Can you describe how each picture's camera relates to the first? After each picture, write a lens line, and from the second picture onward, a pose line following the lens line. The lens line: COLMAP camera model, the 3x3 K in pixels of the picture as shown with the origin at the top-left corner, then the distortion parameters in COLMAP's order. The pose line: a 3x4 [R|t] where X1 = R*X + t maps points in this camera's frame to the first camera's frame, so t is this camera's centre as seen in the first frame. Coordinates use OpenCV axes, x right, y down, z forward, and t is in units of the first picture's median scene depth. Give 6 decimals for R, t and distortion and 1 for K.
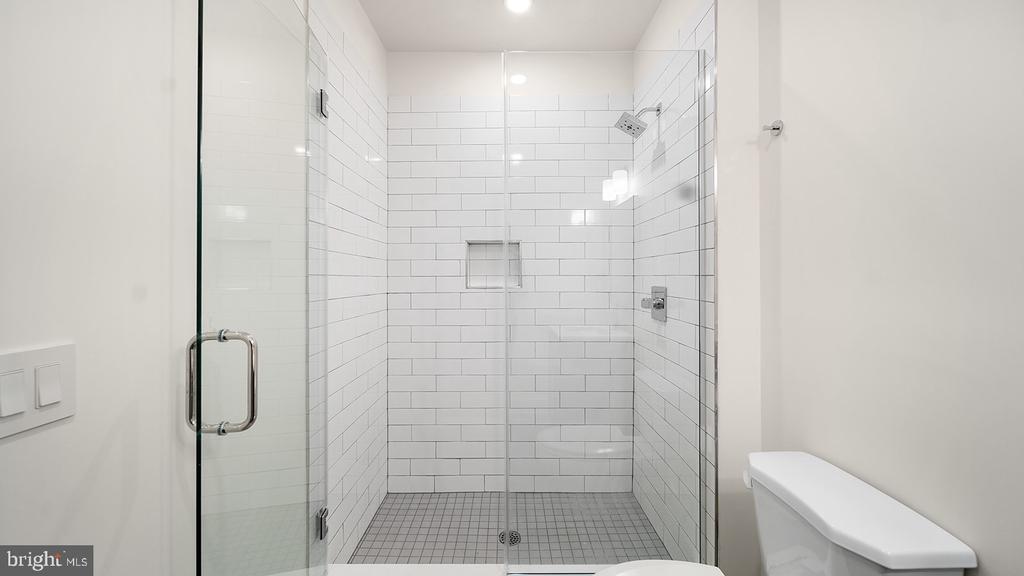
lens RADIAL K [[368.8, 0, 510.7], [0, 368.8, 278.3], [0, 0, 1]] dist [0.000284, -0.000012]
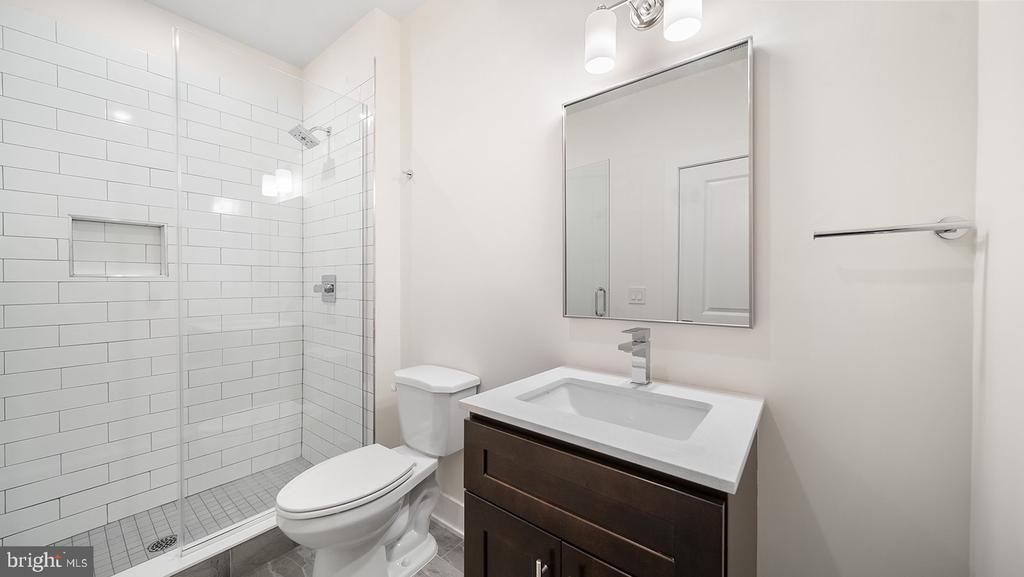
lens RADIAL K [[368.8, 0, 510.7], [0, 368.8, 278.8], [0, 0, 1]] dist [0.000284, -0.000012]
pose [[0.624184, 0.012139, 0.781183, -0.180618], [-0.000047, 0.999880, -0.015500, 0.054240], [-0.781277, 0.009639, 0.624110, -0.244020]]
